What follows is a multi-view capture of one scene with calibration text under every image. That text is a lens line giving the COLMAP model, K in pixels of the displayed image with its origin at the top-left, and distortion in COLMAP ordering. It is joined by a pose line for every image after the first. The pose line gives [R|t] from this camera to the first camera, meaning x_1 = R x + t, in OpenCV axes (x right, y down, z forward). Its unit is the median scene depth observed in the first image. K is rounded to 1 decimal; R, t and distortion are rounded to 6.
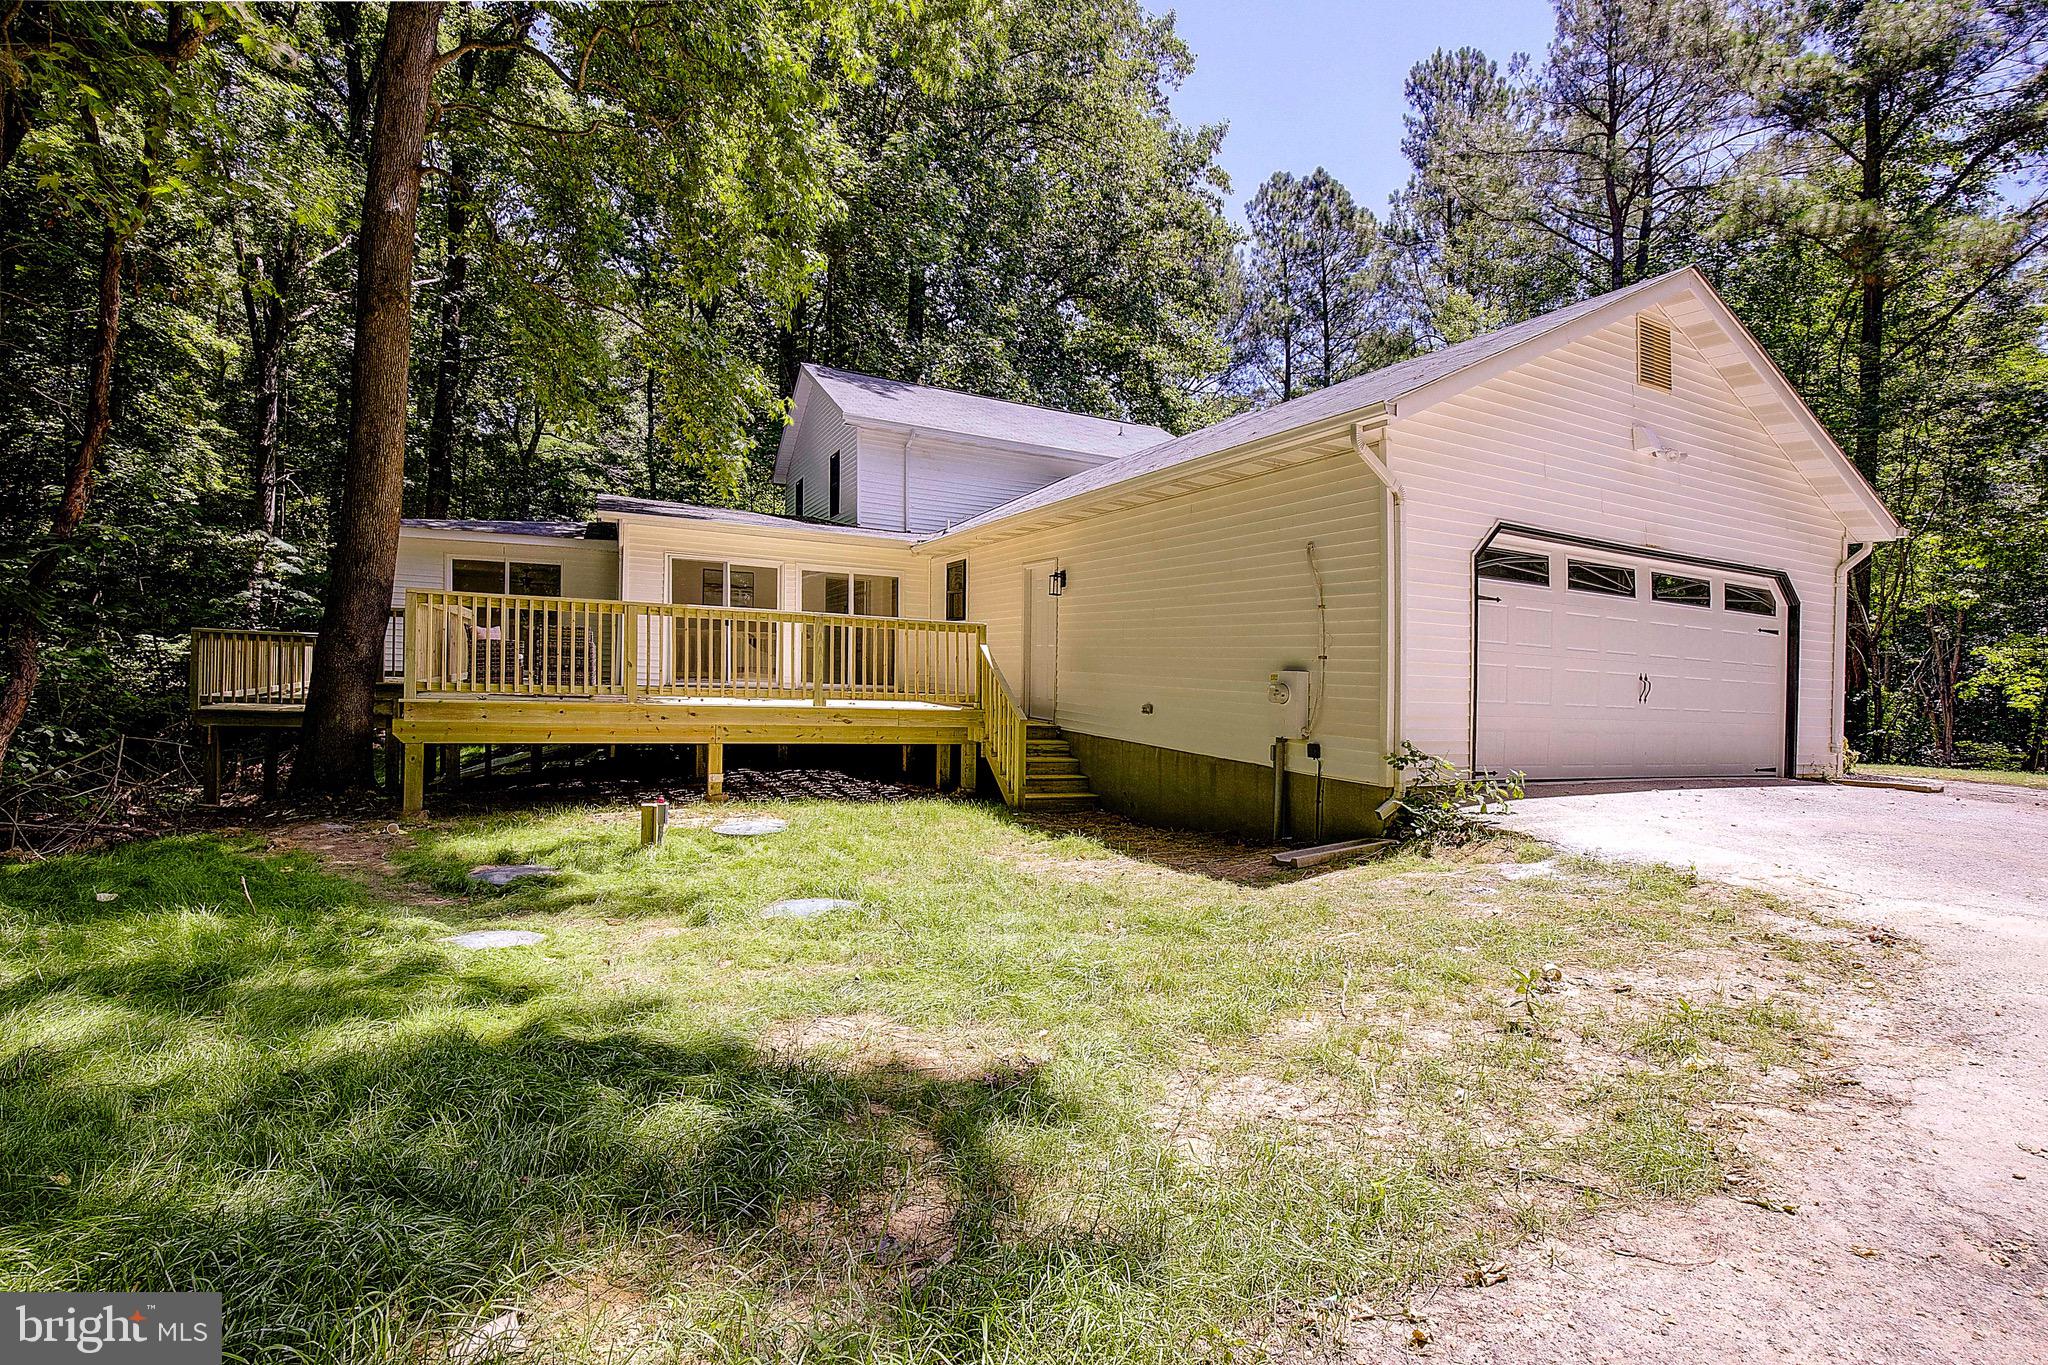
lens RADIAL K [[927.2, 0, 1032.4], [0, 927.2, 679.3], [0, 0, 1]] dist [0.000684, 0.000035]
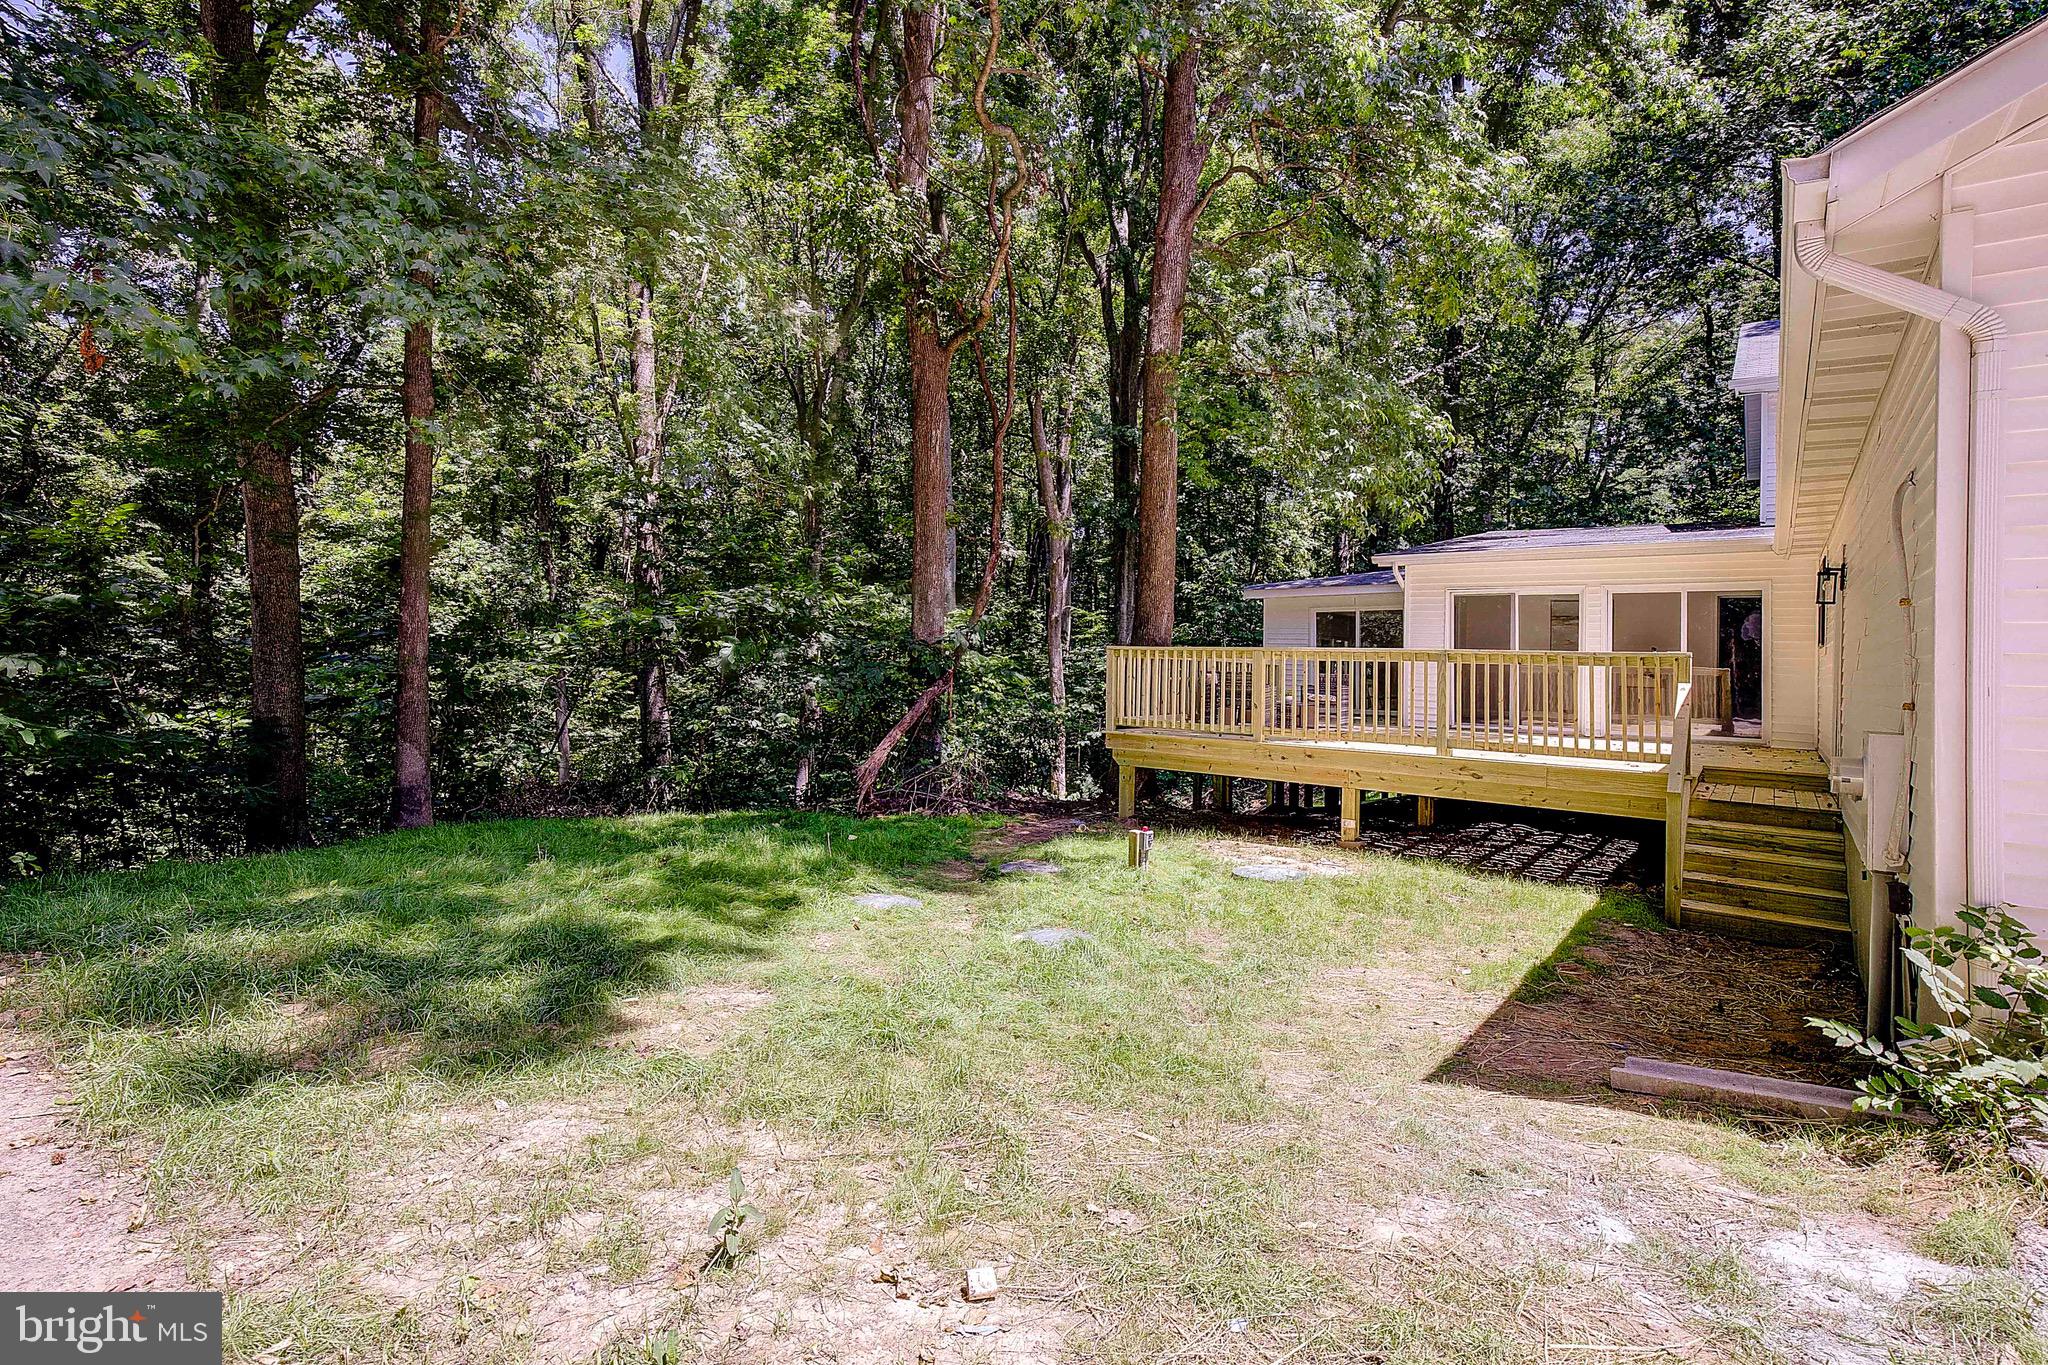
lens RADIAL K [[927.2, 0, 1032.4], [0, 927.2, 679.3], [0, 0, 1]] dist [0.000684, 0.000035]
pose [[0.465806, -0.019404, -0.884674, 0.360839], [-0.033460, 0.998658, -0.039522, 0.004617], [0.884254, 0.048011, 0.464531, 0.247713]]
